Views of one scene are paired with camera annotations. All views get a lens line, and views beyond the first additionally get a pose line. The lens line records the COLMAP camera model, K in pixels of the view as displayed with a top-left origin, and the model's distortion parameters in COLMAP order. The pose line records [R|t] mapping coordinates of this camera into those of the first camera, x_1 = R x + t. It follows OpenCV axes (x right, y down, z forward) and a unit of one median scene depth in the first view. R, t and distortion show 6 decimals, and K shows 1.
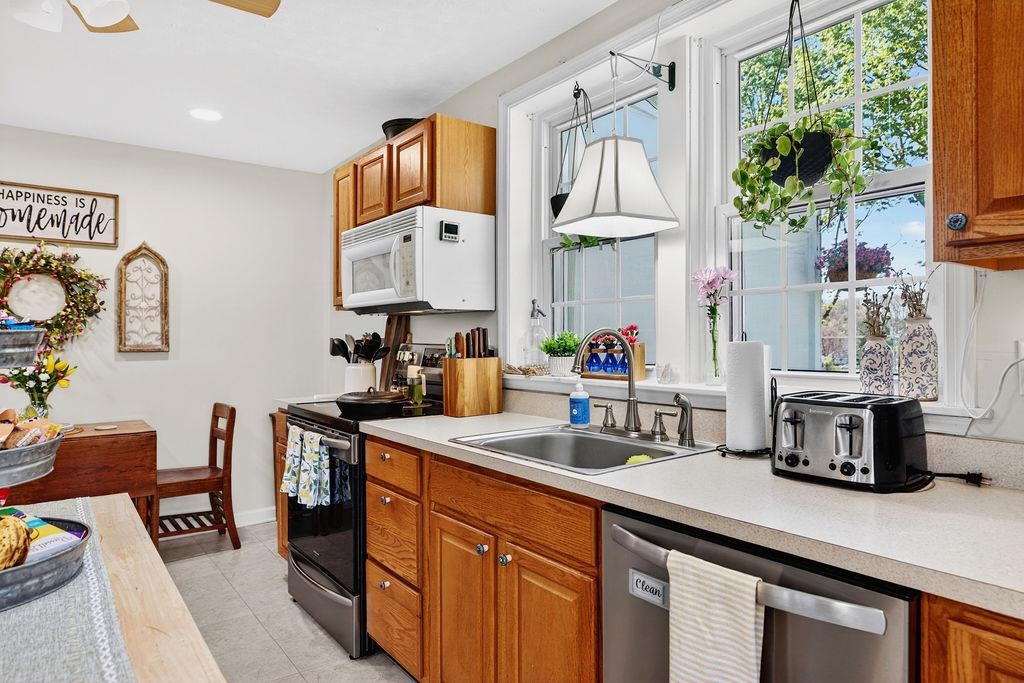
lens RADIAL K [[629.2, 0, 512.0], [0, 629.2, 341.5], [0, 0, 1]] dist [-0.000542, -0.000802]
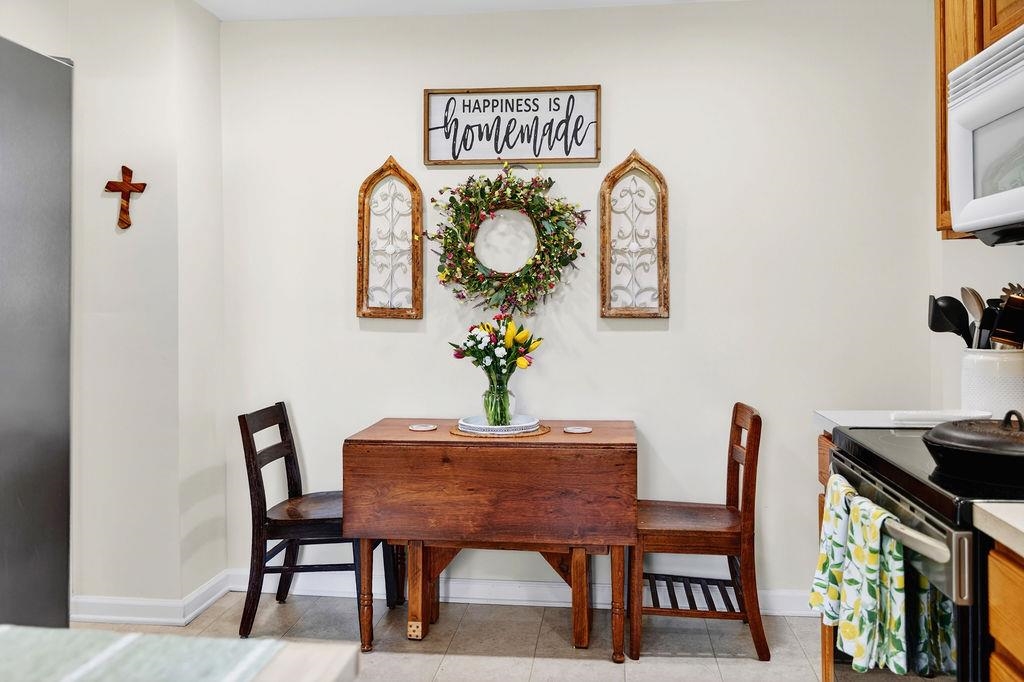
lens RADIAL K [[867.5, 0, 510.1], [0, 867.5, 293.1], [0, 0, 1]] dist [0.000184, 0.000331]
pose [[0.718092, -0.006017, -0.695922, -0.050067], [-0.000659, 0.999956, -0.009325, -0.000716], [0.695948, 0.007155, 0.718057, 0.276638]]
